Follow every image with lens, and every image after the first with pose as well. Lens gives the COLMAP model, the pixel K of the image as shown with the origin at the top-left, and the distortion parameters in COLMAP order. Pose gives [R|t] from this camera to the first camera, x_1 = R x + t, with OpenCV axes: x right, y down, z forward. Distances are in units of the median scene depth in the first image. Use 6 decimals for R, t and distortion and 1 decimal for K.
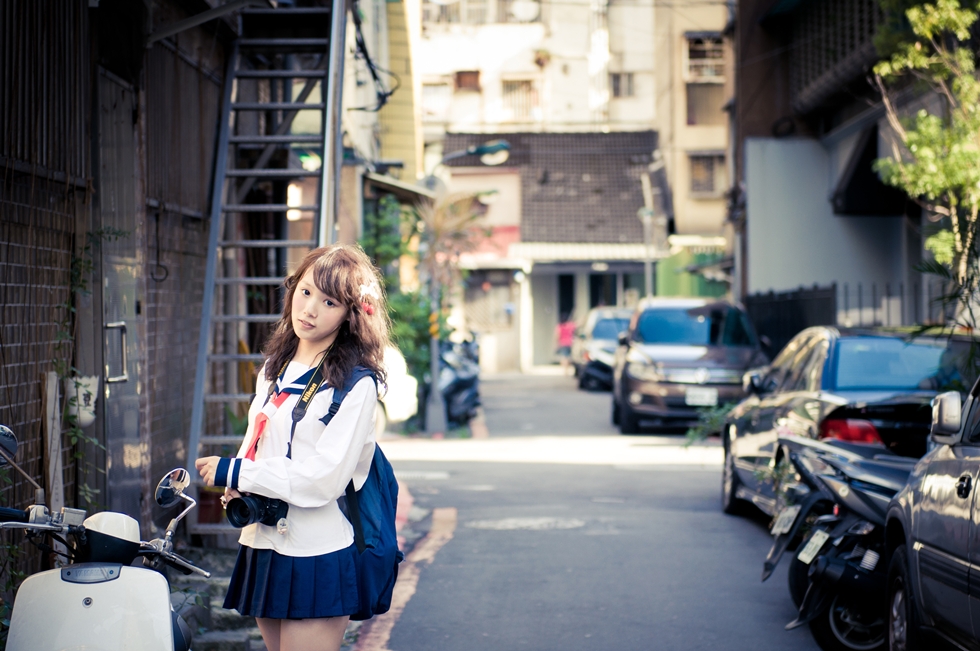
lens RADIAL K [[2868.0, 0, 490.0], [0, 2868.0, 325.5], [0, 0, 1]] dist [0.133189, 0.340390]
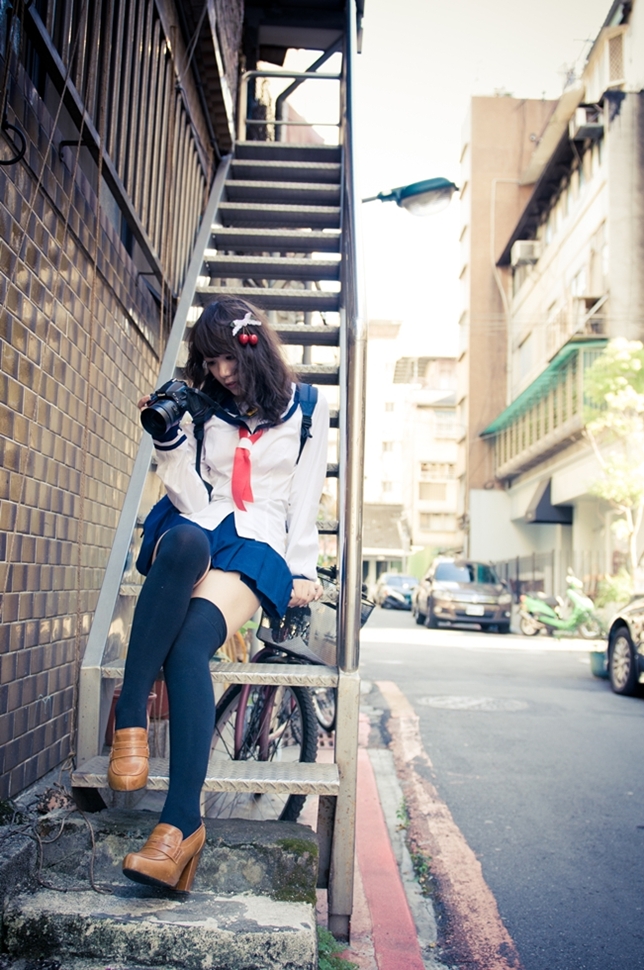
lens RADIAL K [[1003.3, 0, 322.5], [0, 1003.3, 496.3], [0, 0, 1]] dist [-0.062194, -0.010314]
pose [[0.999231, 0.039091, 0.002963, -0.020919], [-0.038644, 0.994874, -0.093443, 0.012098], [-0.006600, 0.093257, 0.995620, 0.273854]]
